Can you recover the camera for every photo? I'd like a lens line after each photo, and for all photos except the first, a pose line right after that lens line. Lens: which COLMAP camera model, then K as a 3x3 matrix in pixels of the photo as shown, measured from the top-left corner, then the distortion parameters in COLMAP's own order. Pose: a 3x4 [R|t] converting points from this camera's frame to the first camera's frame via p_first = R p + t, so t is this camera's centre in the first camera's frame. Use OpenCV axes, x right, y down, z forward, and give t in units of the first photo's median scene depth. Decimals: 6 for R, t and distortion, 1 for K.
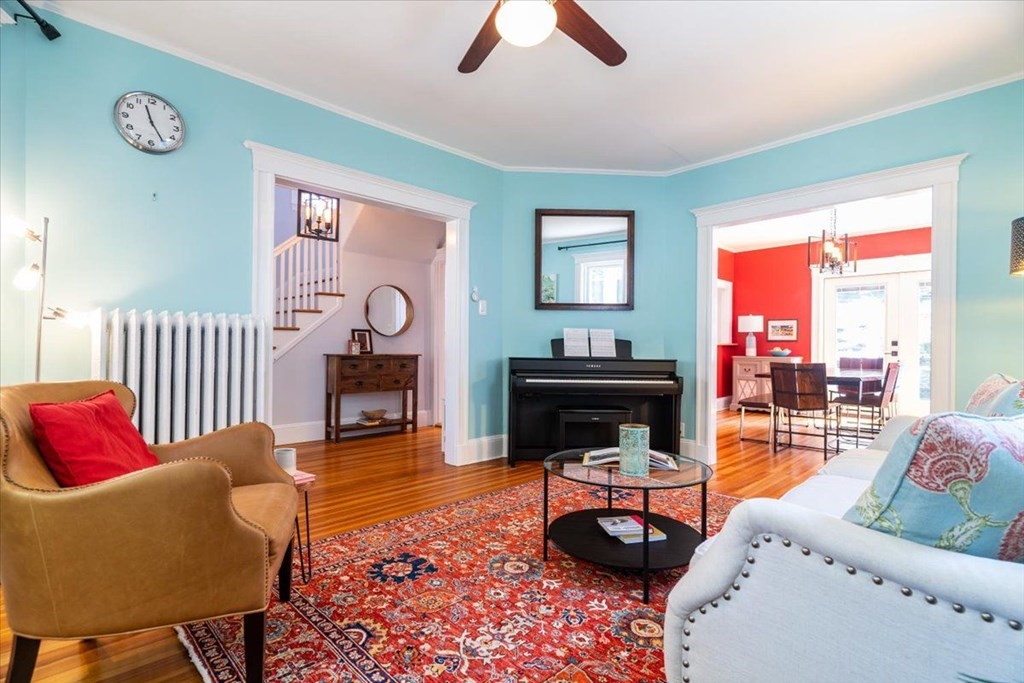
lens RADIAL K [[490.1, 0, 512.0], [0, 490.1, 341.5], [0, 0, 1]] dist [0.001156, 0.000312]
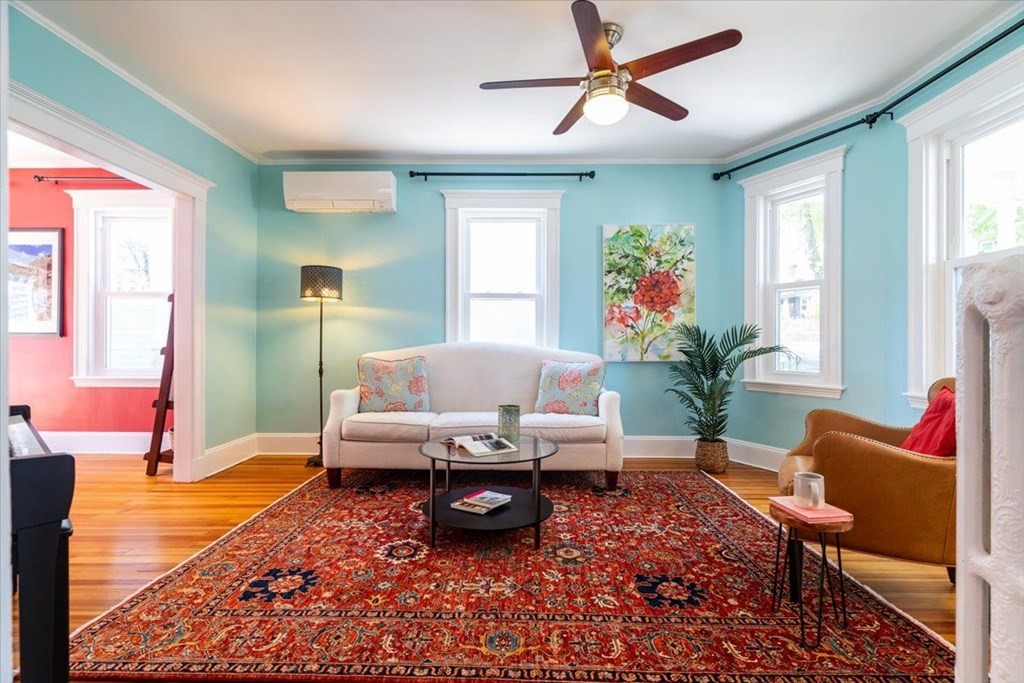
lens RADIAL K [[495.9, 0, 511.8], [0, 495.9, 347.7], [0, 0, 1]] dist [0.004202, 0.000402]
pose [[-0.700298, -0.016425, 0.713661, -0.695320], [-0.015560, 0.999849, 0.007743, 0.005493], [-0.713681, -0.005682, -0.700448, 1.916285]]
